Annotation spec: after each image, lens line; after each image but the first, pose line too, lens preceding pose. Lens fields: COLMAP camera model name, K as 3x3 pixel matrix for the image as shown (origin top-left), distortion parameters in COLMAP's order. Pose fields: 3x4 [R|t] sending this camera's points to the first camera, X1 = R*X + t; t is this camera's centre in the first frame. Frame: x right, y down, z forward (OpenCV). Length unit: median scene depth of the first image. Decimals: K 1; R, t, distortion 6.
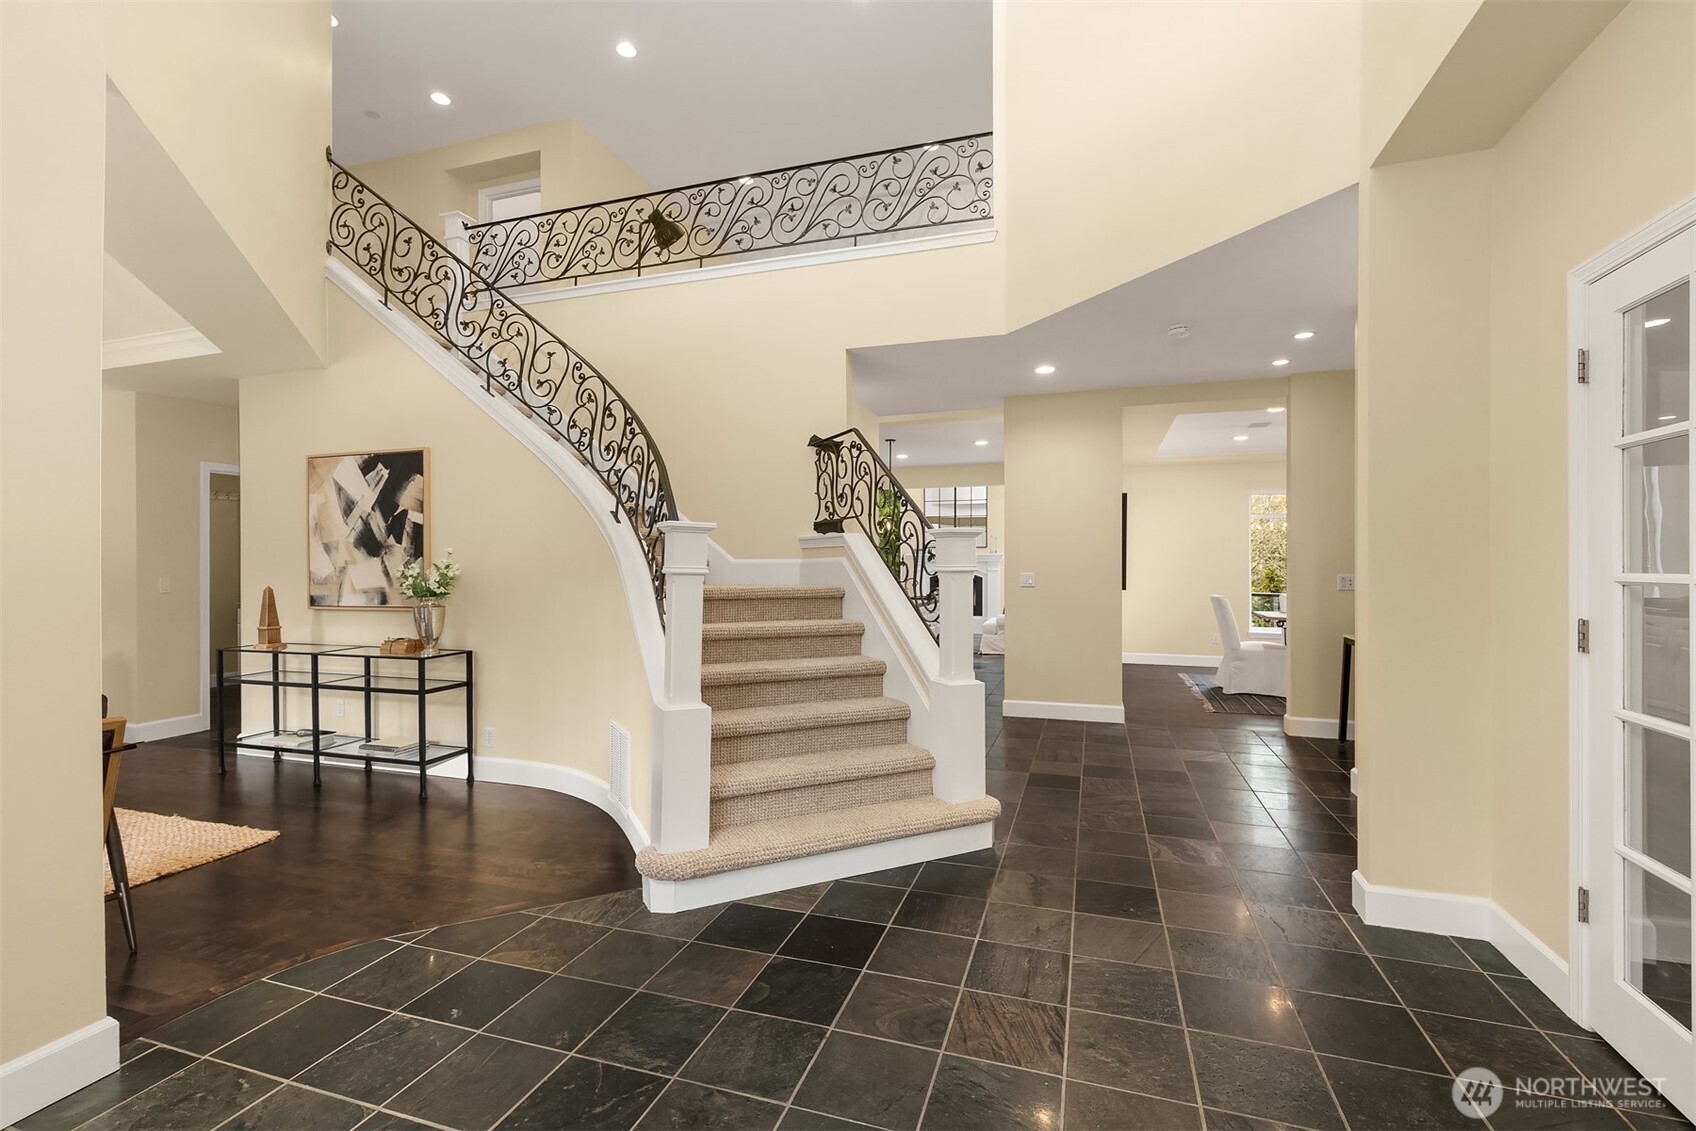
lens RADIAL K [[759.5, 0, 845.9], [0, 759.5, 570.4], [0, 0, 1]] dist [-0.002588, -0.000210]
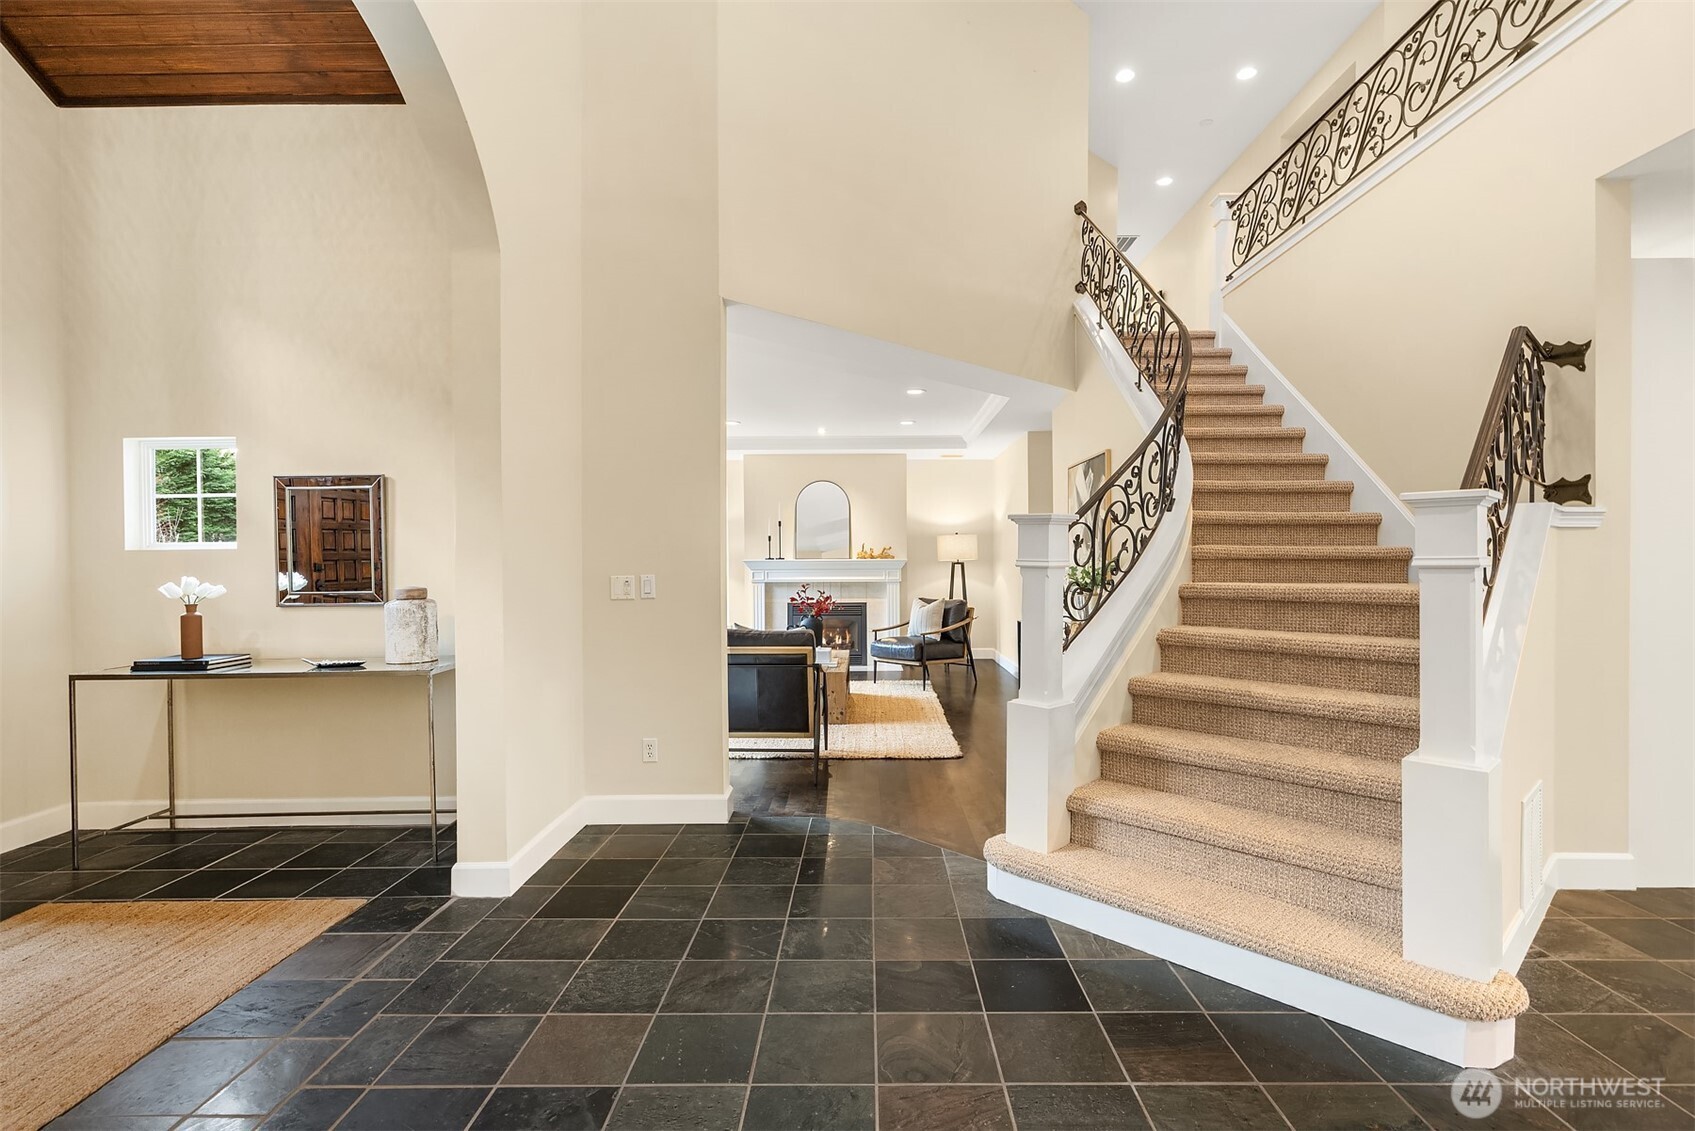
lens RADIAL K [[824.6, 0, 850.8], [0, 824.6, 566.6], [0, 0, 1]] dist [0.020406, 0.000490]
pose [[0.297723, 0.009100, -0.954609, 0.561449], [0.004596, 0.999929, 0.010966, -0.010376], [0.954641, -0.007653, 0.297660, 0.339748]]
